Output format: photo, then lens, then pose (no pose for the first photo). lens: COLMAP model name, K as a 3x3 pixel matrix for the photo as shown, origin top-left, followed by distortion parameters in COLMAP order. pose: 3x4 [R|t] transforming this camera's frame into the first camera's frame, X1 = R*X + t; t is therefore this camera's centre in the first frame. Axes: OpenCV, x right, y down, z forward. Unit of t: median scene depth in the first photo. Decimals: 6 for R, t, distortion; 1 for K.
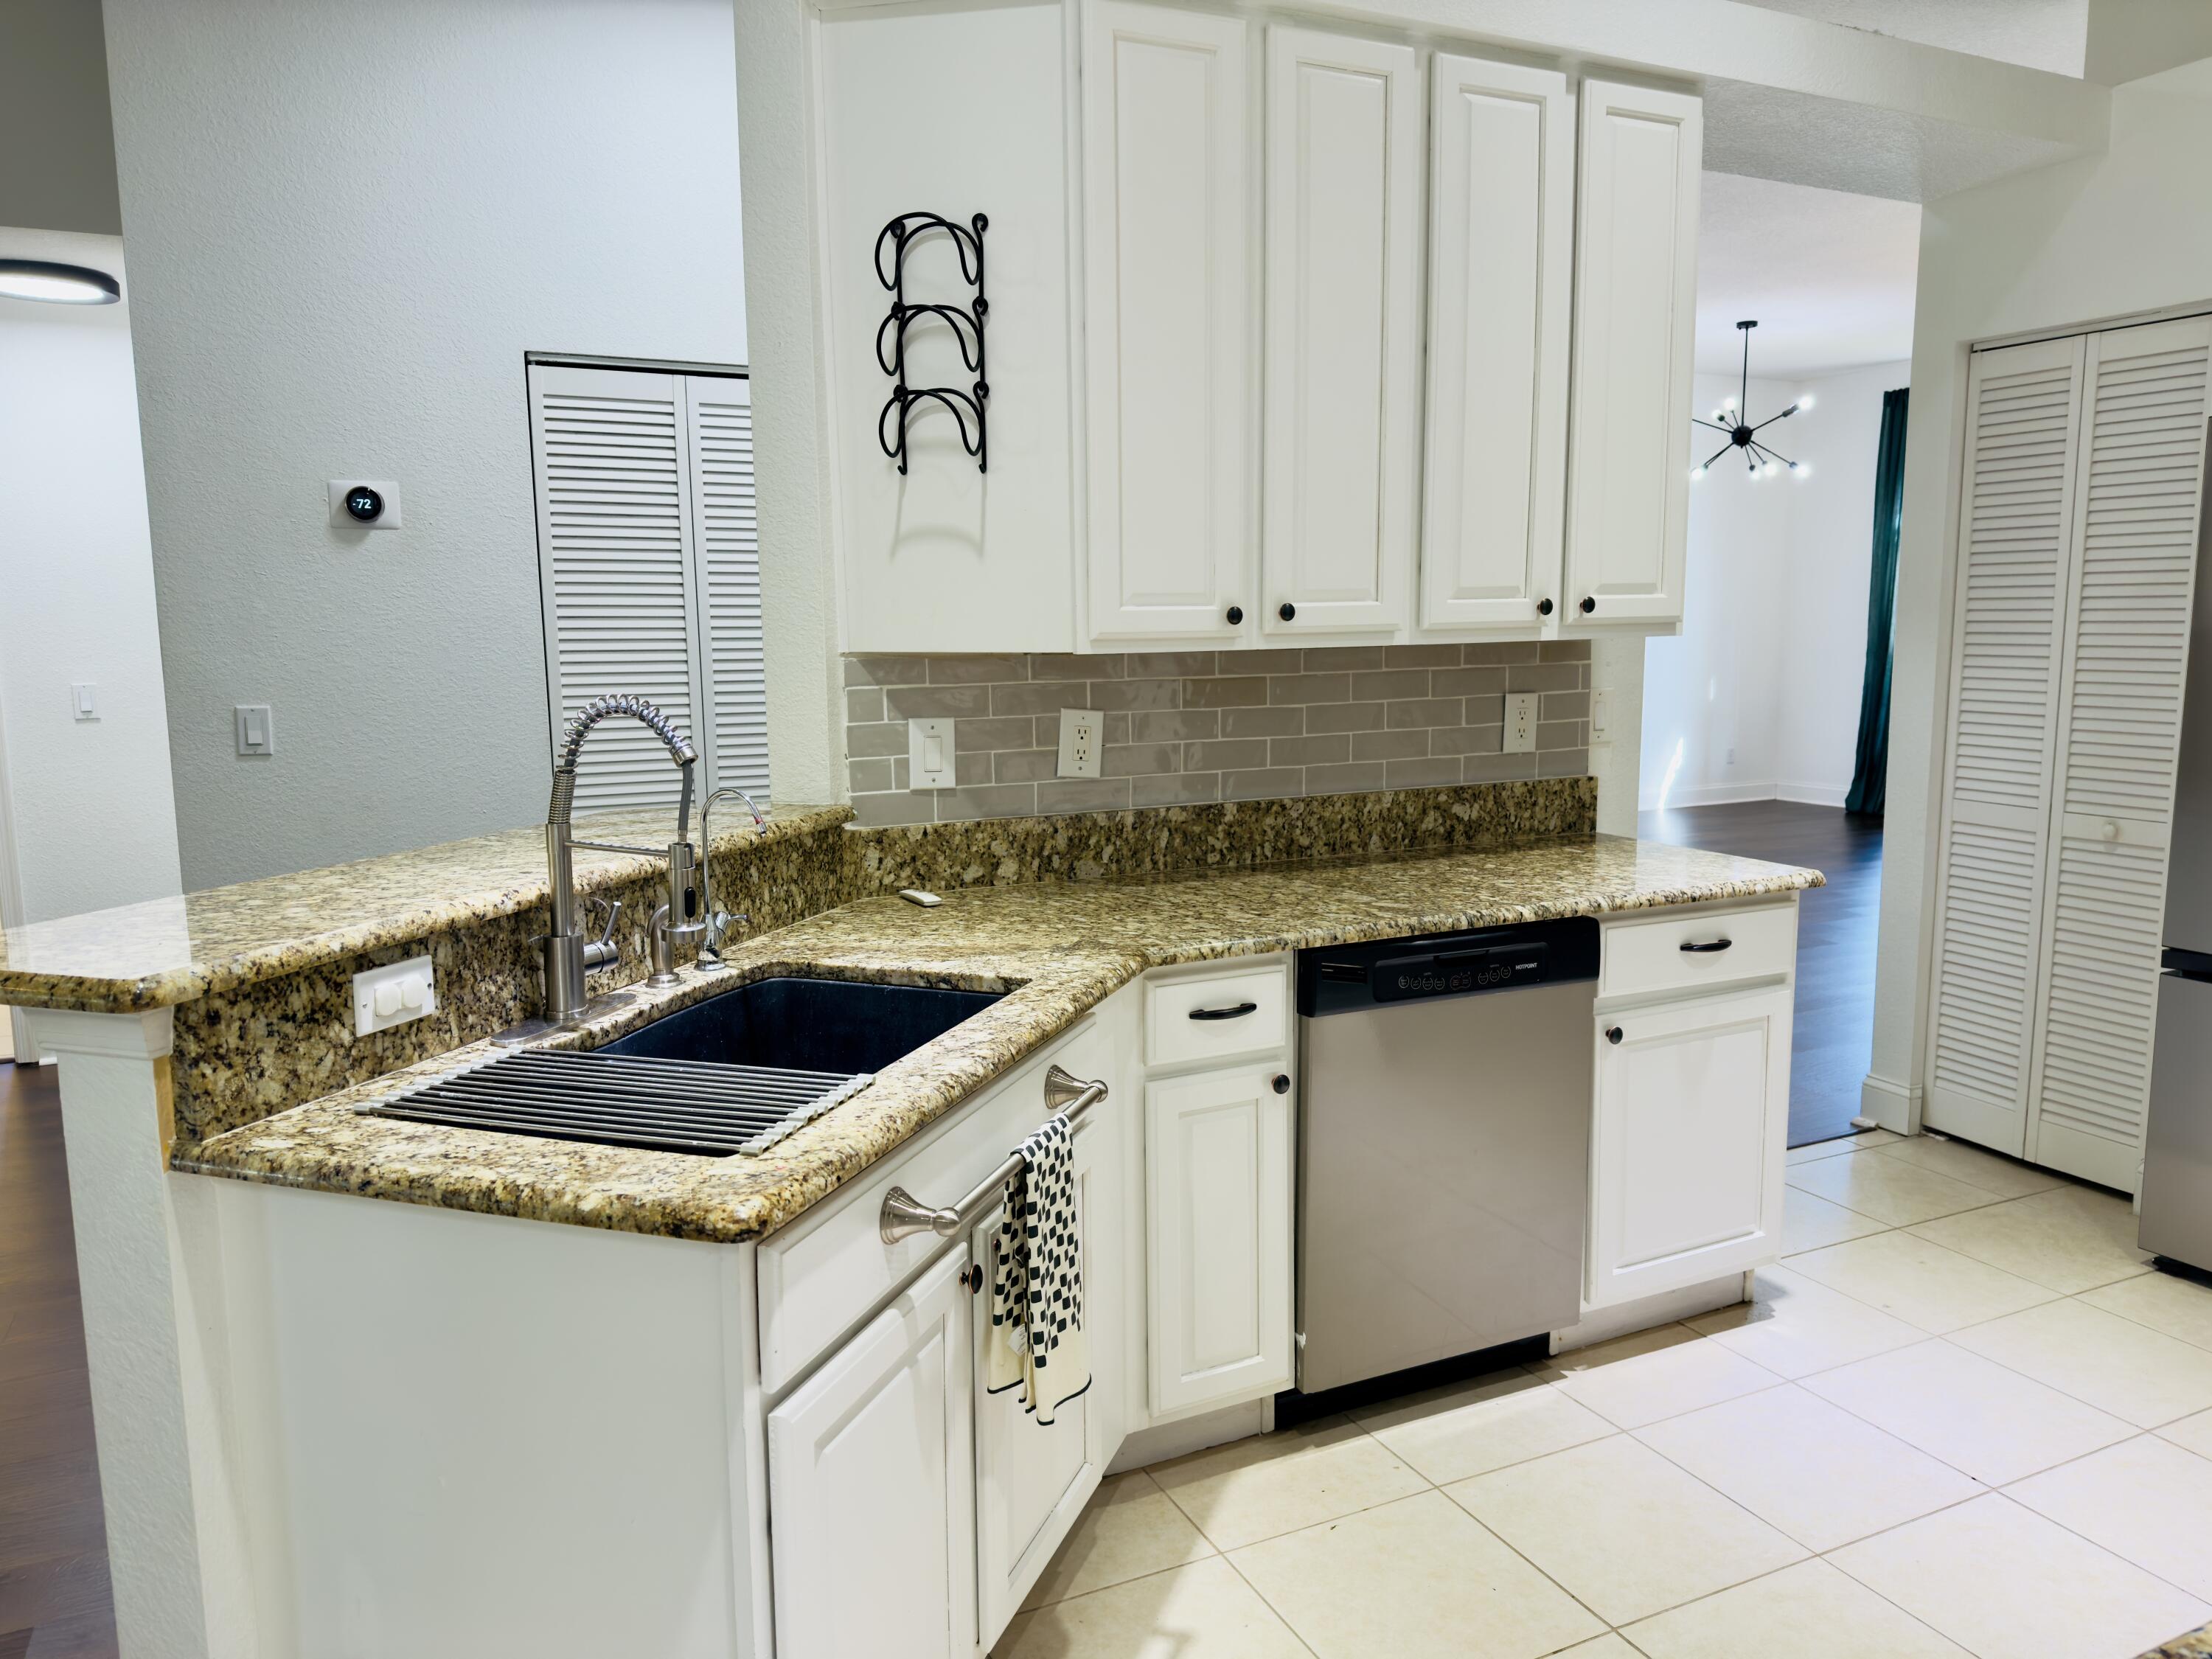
lens RADIAL K [[1542.9, 0, 1107.3], [0, 1542.9, 834.2], [0, 0, 1]] dist [0.037211, -0.025248]
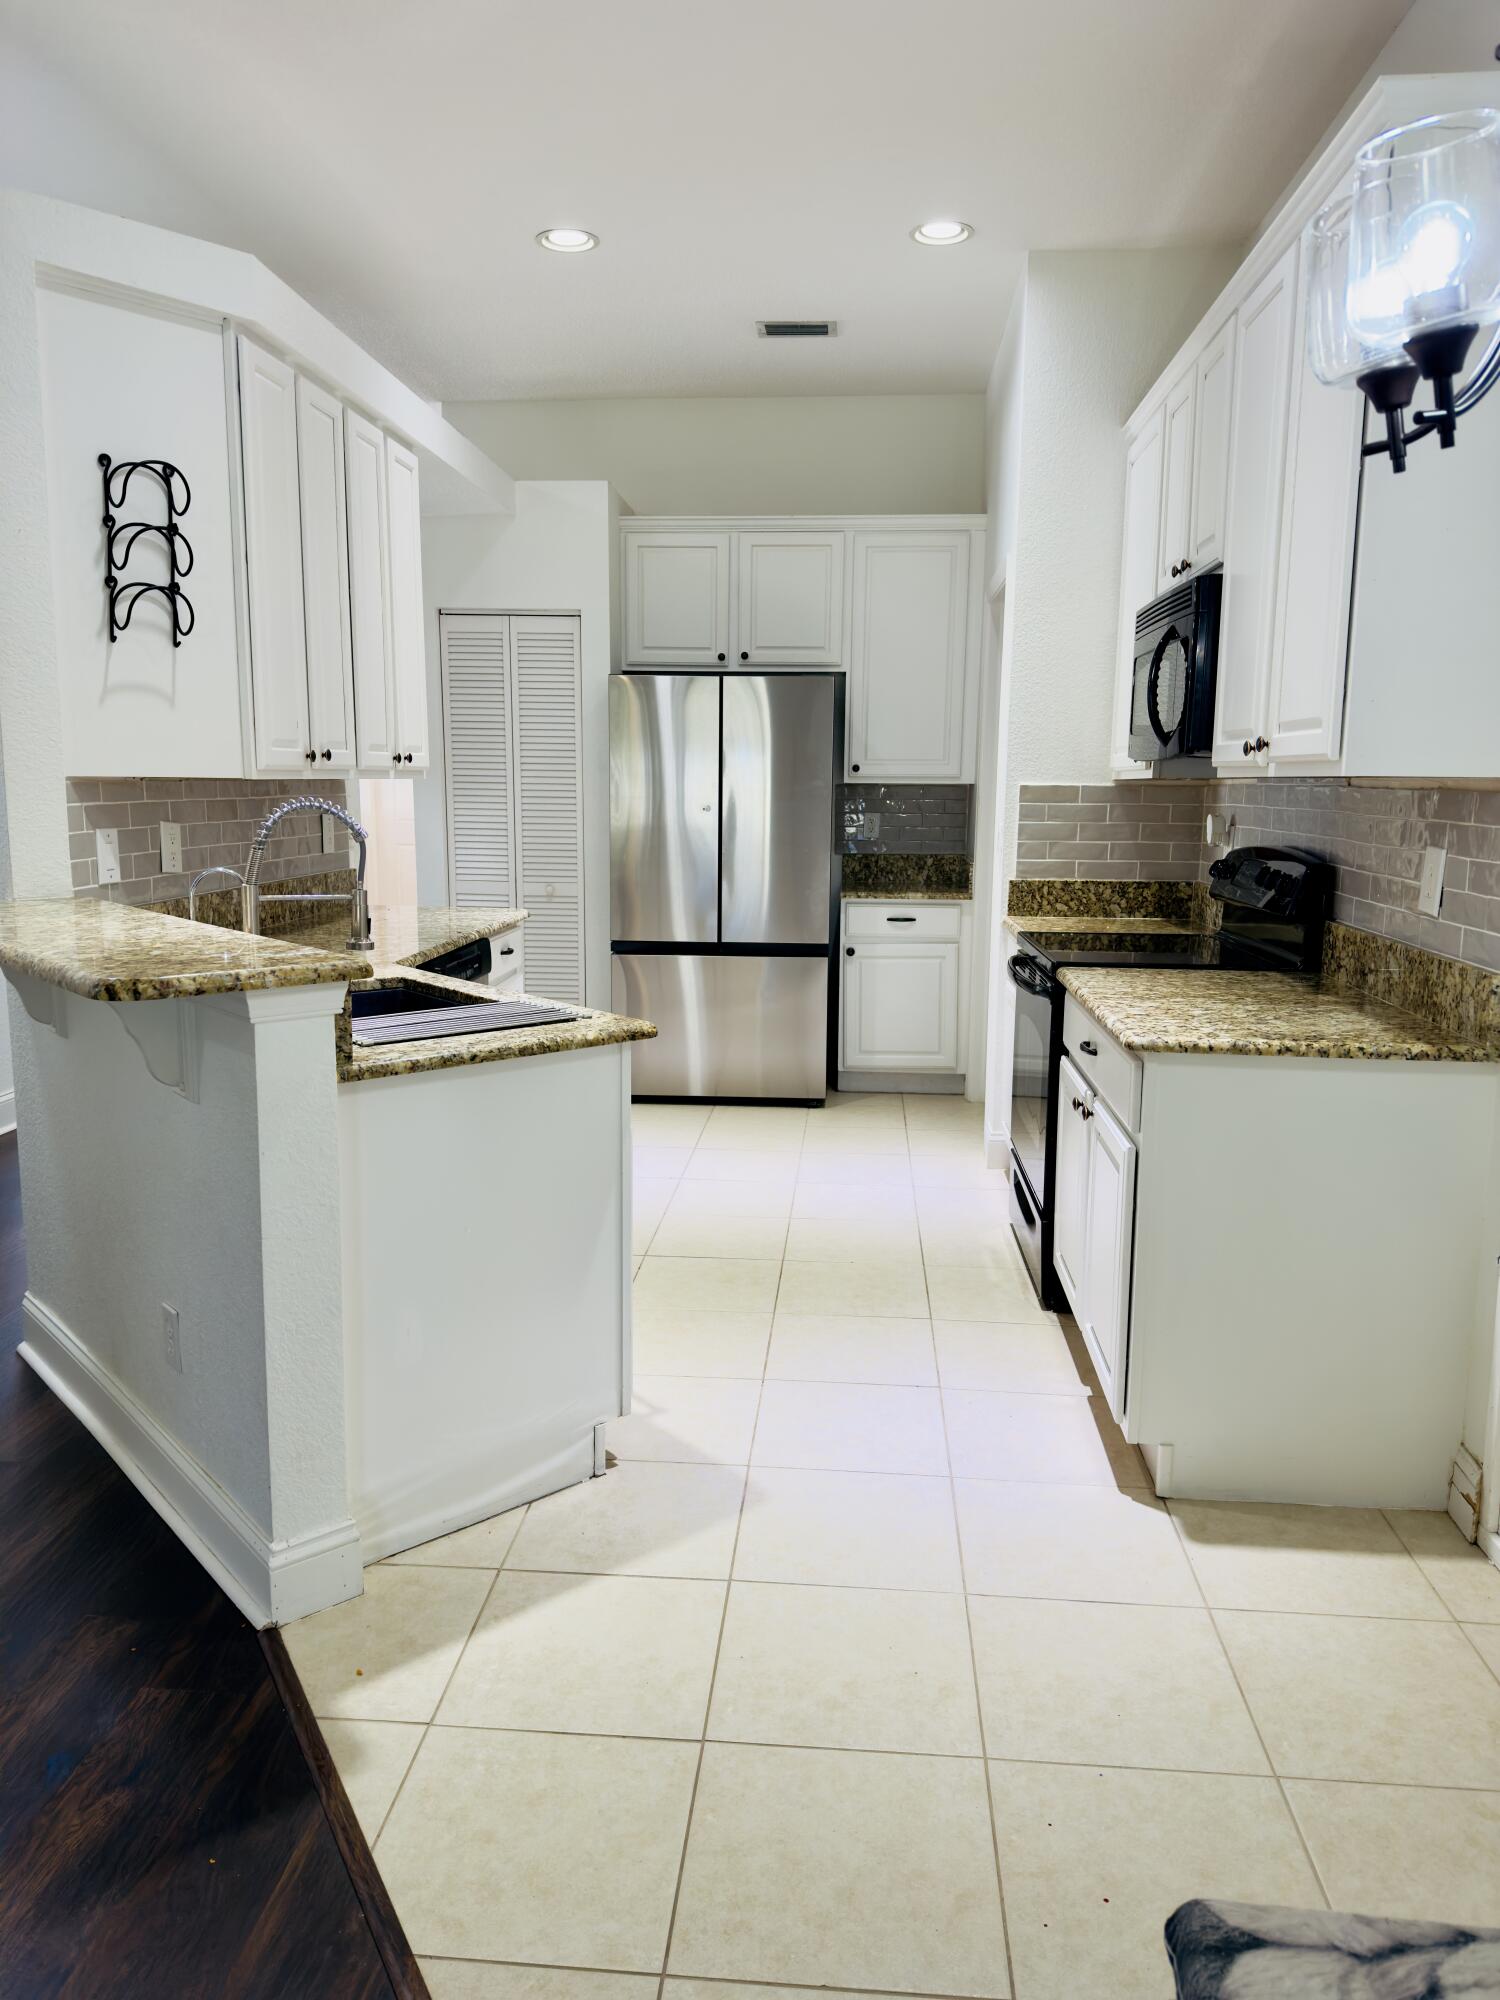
lens RADIAL K [[1395.0, 0, 749.9], [0, 1395.0, 1006.2], [0, 0, 1]] dist [0.037211, -0.025248]
pose [[0.506368, -0.121609, 0.853700, -0.871956], [0.102558, 0.991472, 0.080403, 0.033911], [-0.856197, 0.046841, 0.514521, -0.067001]]
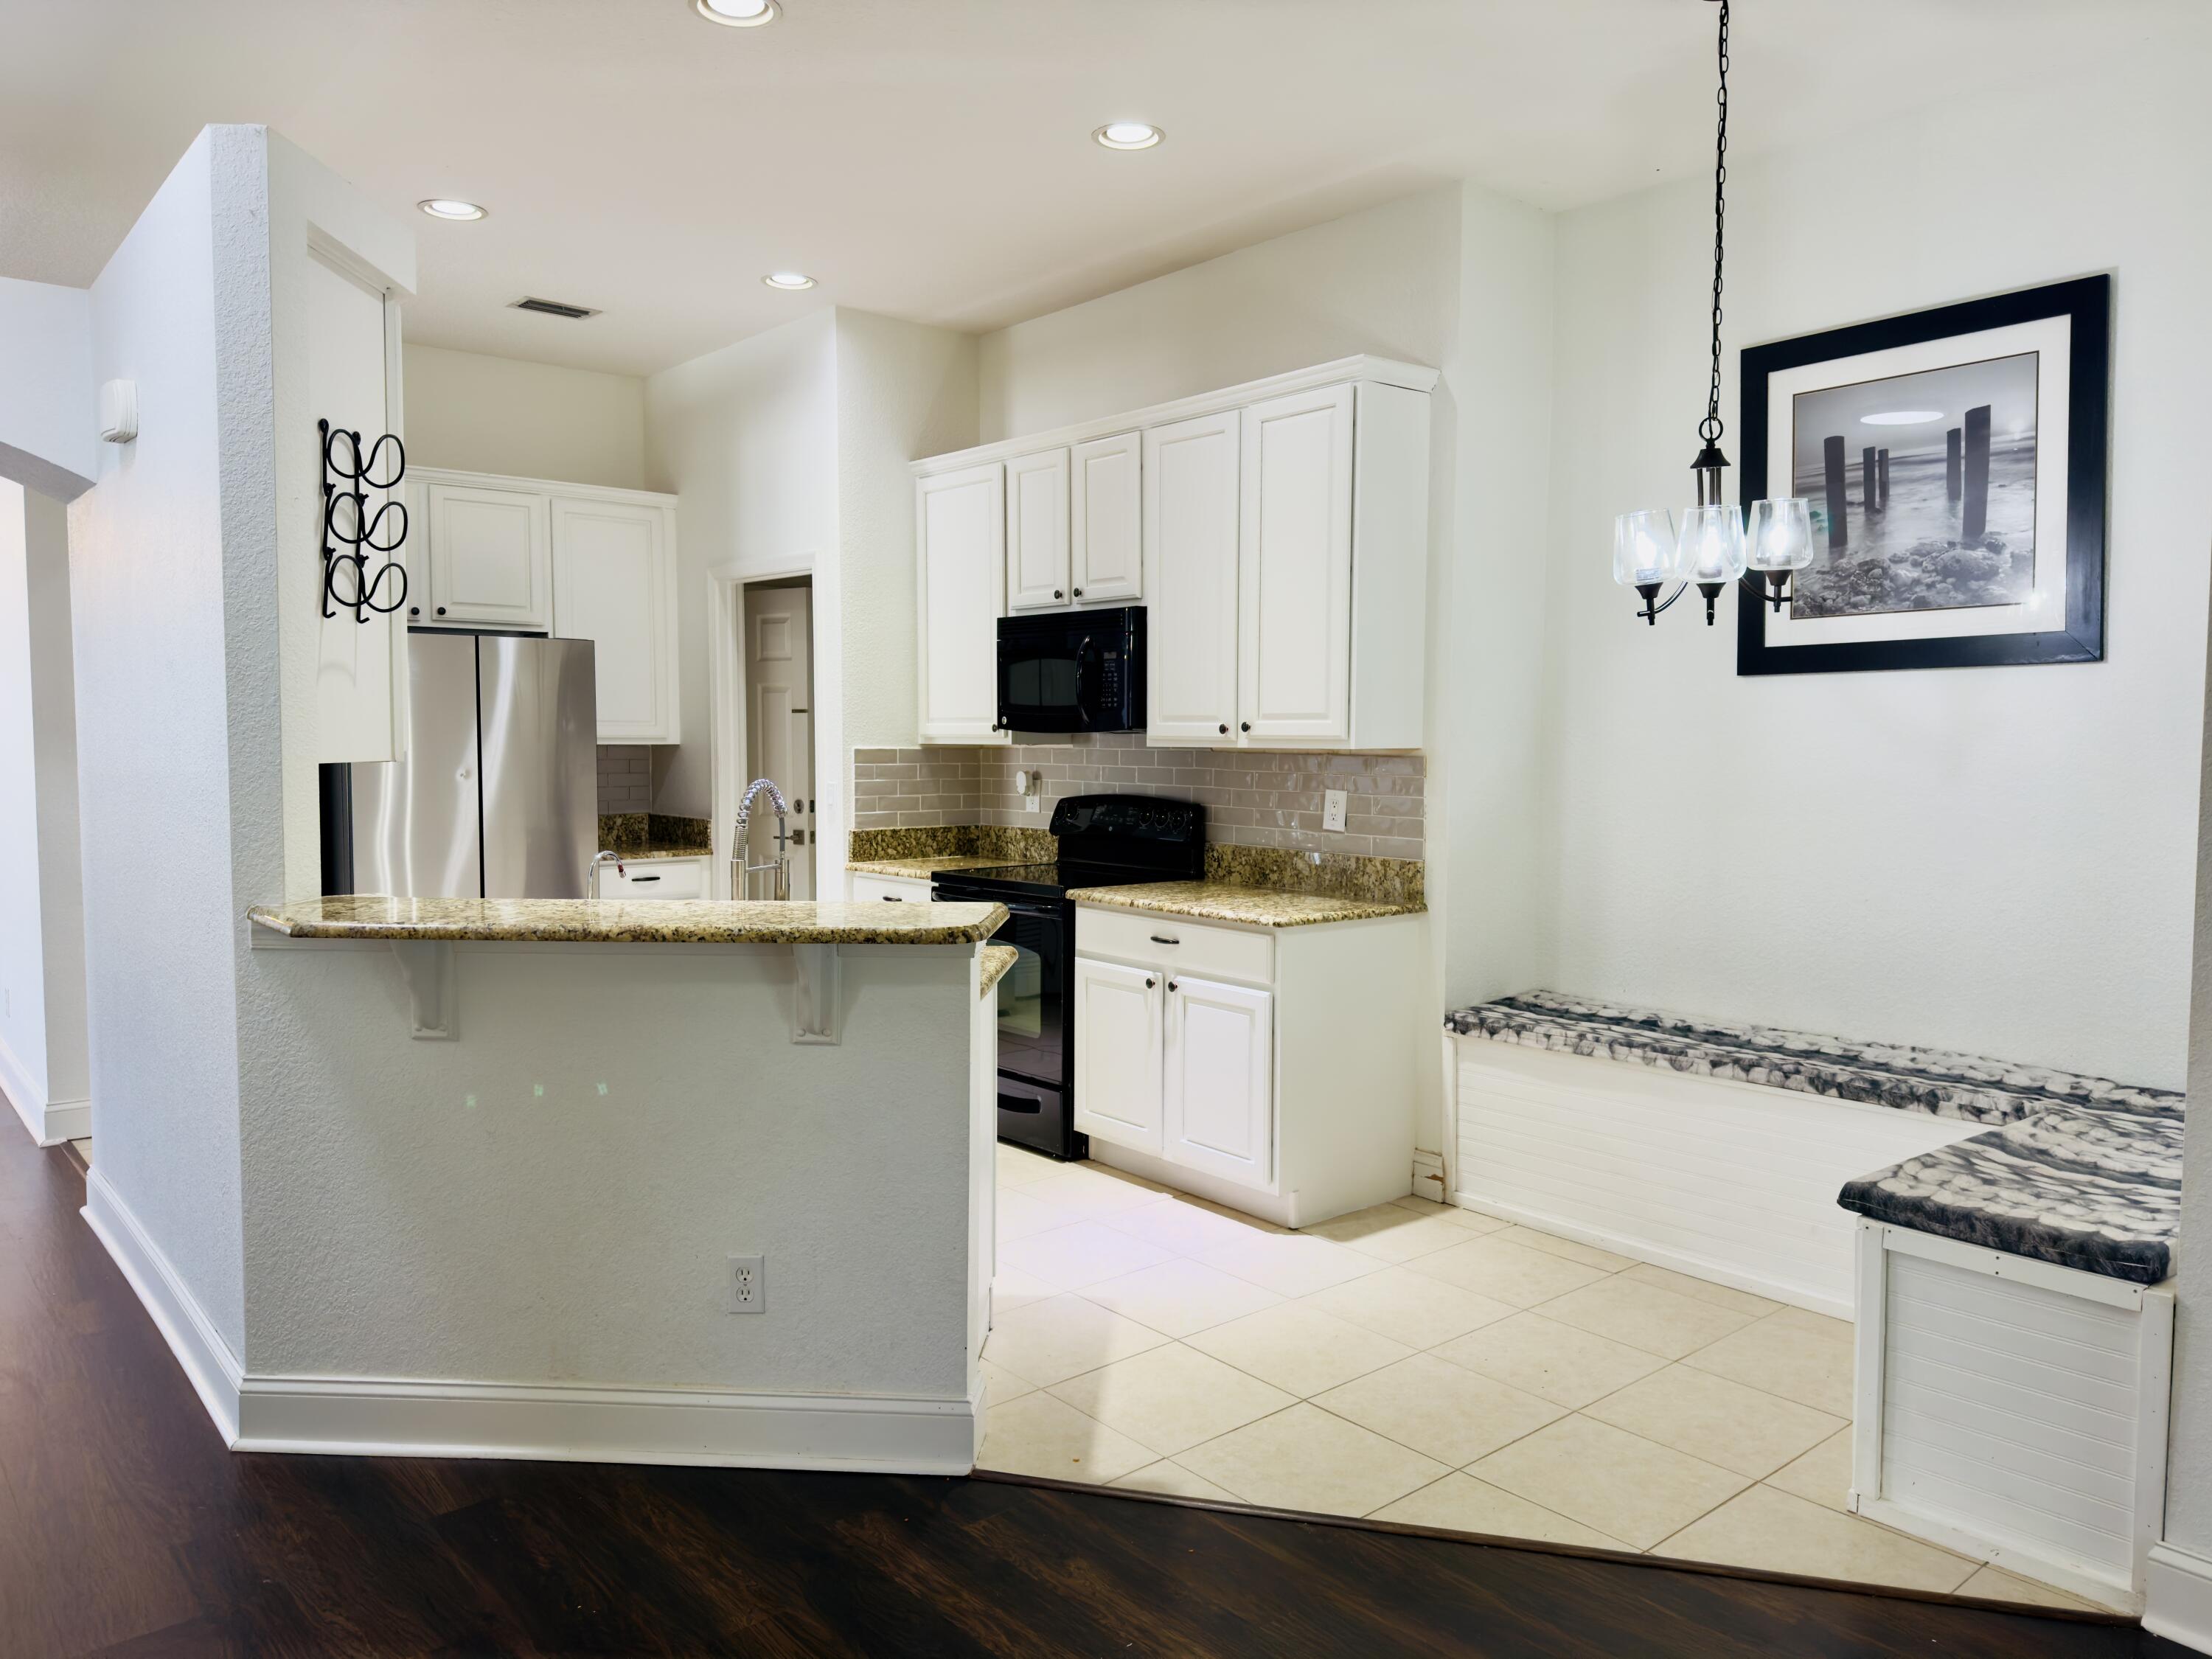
lens RADIAL K [[1542.9, 0, 1100.2], [0, 1542.9, 829.3], [0, 0, 1]] dist [0.037211, -0.025248]
pose [[-0.251765, -0.050334, 0.966479, -1.389789], [0.132670, 0.987424, 0.085985, -0.087687], [-0.958652, 0.149870, -0.241920, 0.701378]]
